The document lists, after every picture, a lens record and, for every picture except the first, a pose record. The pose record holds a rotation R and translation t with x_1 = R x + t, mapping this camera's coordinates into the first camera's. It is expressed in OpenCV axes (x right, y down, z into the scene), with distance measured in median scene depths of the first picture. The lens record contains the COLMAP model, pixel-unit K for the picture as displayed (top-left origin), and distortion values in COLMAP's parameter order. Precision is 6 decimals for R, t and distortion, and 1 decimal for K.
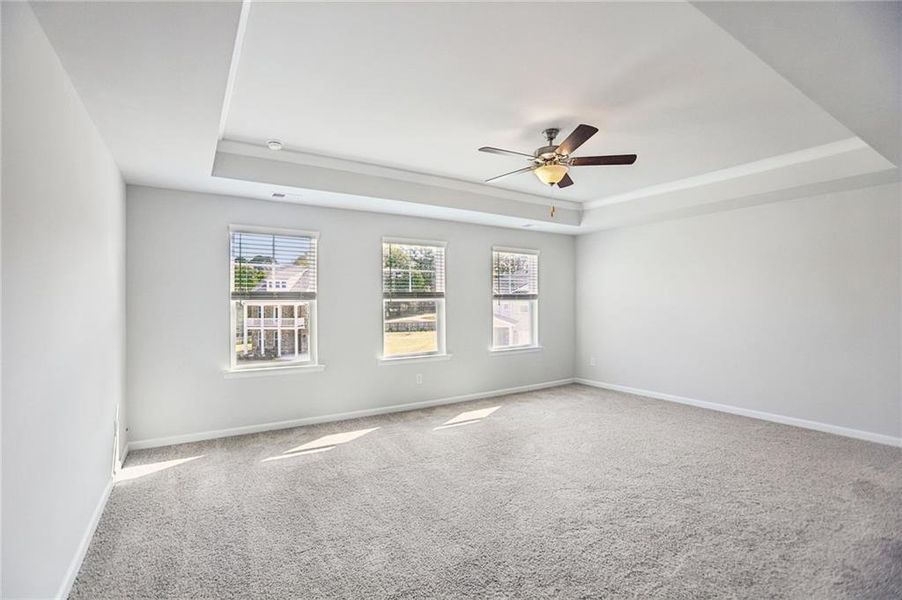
lens RADIAL K [[406.4, 0, 451.0], [0, 406.4, 300.0], [0, 0, 1]] dist [-0.077960, -0.000148]
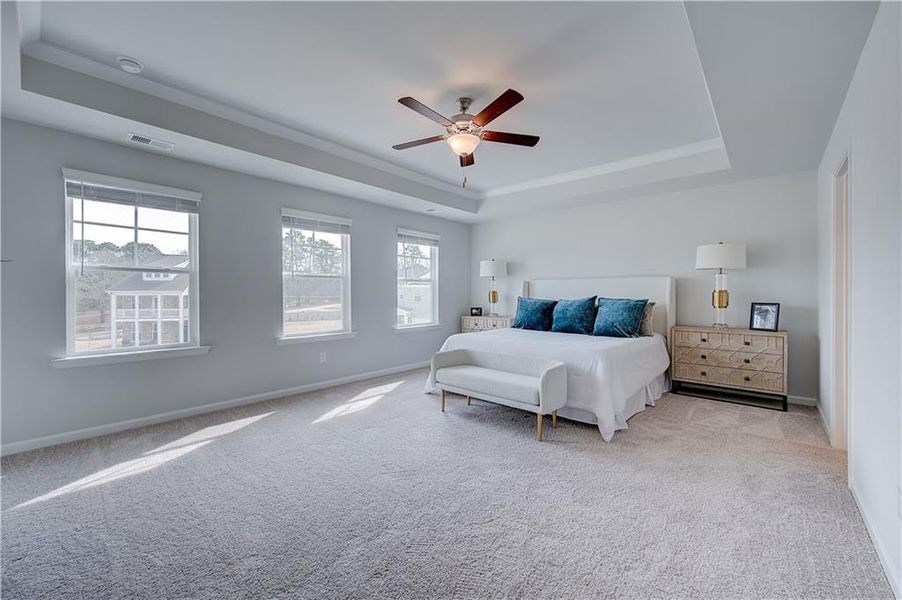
lens RADIAL K [[351.0, 0, 452.5], [0, 351.0, 293.3], [0, 0, 1]] dist [-0.001968, -0.000315]
pose [[0.959528, 0.000630, 0.281611, -0.015797], [-0.000263, 0.999999, -0.001341, 0.037197], [-0.281612, 0.001213, 0.959528, 0.092412]]
